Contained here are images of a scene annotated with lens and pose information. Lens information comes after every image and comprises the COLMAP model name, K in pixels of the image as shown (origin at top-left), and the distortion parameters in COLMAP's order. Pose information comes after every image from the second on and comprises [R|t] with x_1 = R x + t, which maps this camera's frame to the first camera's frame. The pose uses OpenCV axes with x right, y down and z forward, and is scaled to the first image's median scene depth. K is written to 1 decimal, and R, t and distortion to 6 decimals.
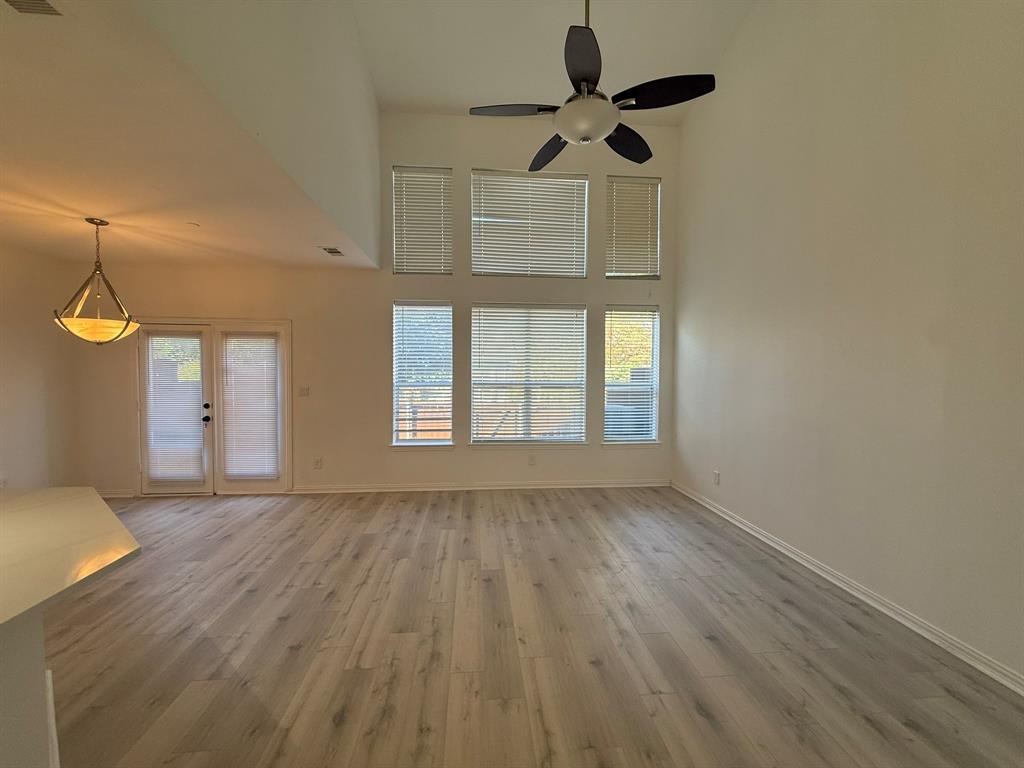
lens RADIAL K [[407.8, 0, 508.2], [0, 407.8, 382.3], [0, 0, 1]] dist [0.001646, -0.000189]
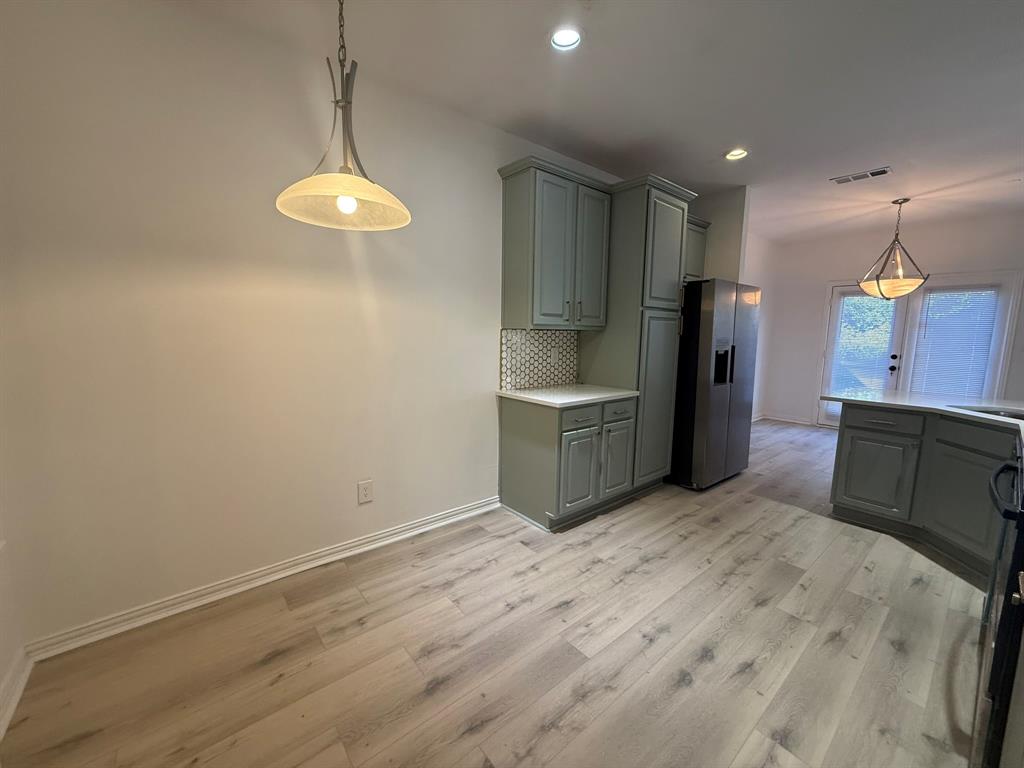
lens RADIAL K [[406.0, 0, 508.5], [0, 406.0, 382.5], [0, 0, 1]] dist [-0.000025, 0.000102]
pose [[0.563498, 0.104227, -0.819516, -0.415657], [-0.040834, 0.994311, 0.098380, 0.061307], [0.825107, -0.021973, 0.564548, -0.497541]]
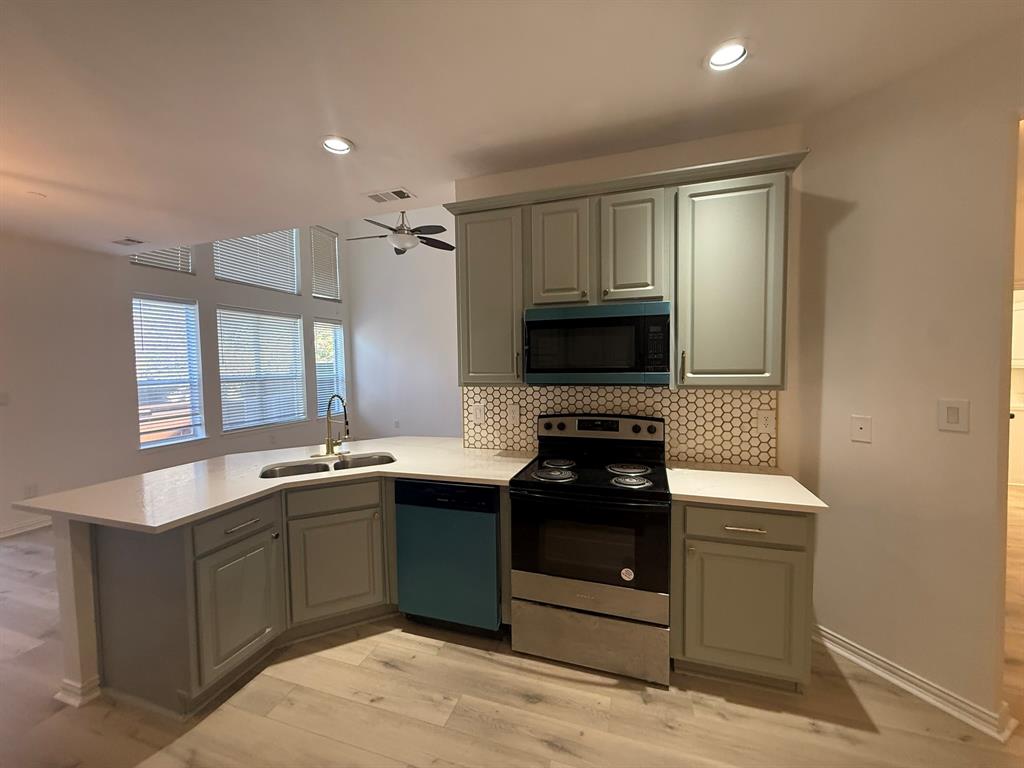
lens RADIAL K [[407.8, 0, 508.2], [0, 407.8, 382.3], [0, 0, 1]] dist [0.001646, -0.000189]
pose [[0.396125, -0.056796, 0.916438, -0.828624], [0.052609, 0.997849, 0.039101, 0.011136], [-0.916688, 0.032724, 0.398261, -0.147828]]
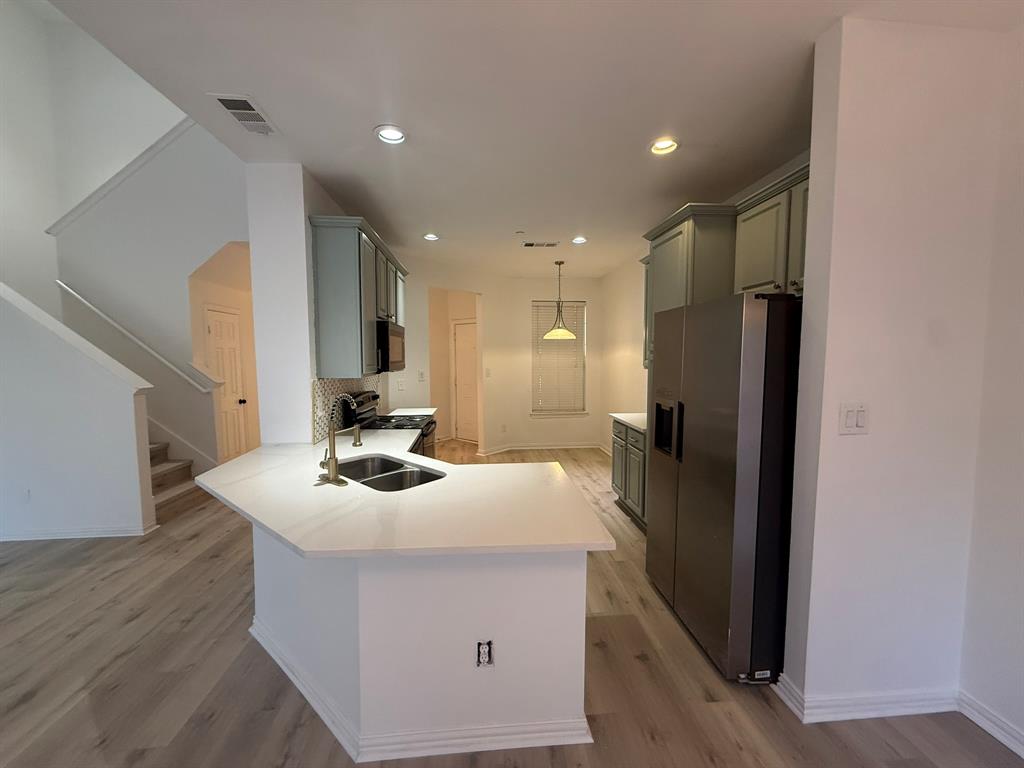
lens RADIAL K [[406.0, 0, 508.5], [0, 406.0, 382.5], [0, 0, 1]] dist [-0.000025, 0.000102]
pose [[-0.999981, 0.001473, 0.005928, -0.595867], [0.002094, 0.994350, 0.106130, -0.021676], [-0.005738, 0.106140, -0.994335, 0.704162]]
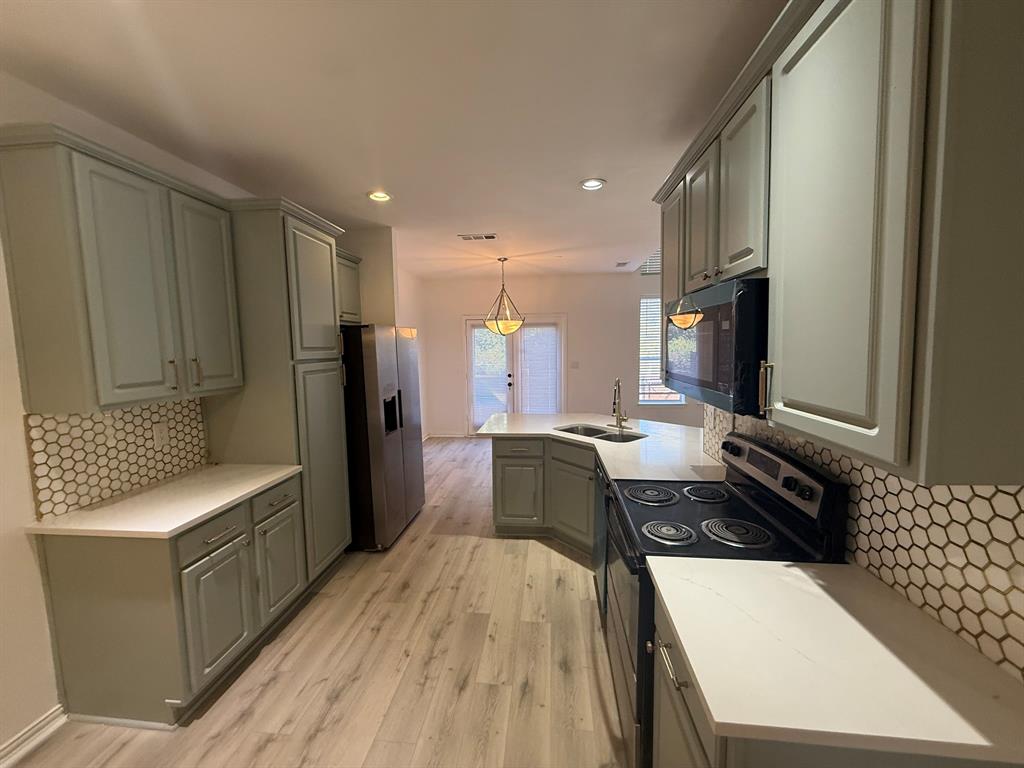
lens RADIAL K [[407.8, 0, 508.2], [0, 407.8, 382.3], [0, 0, 1]] dist [0.001646, -0.000189]
pose [[0.981470, -0.004484, -0.191563, -0.467233], [0.015551, 0.998292, 0.056312, 0.000477], [0.190983, -0.058247, 0.979864, -0.415968]]
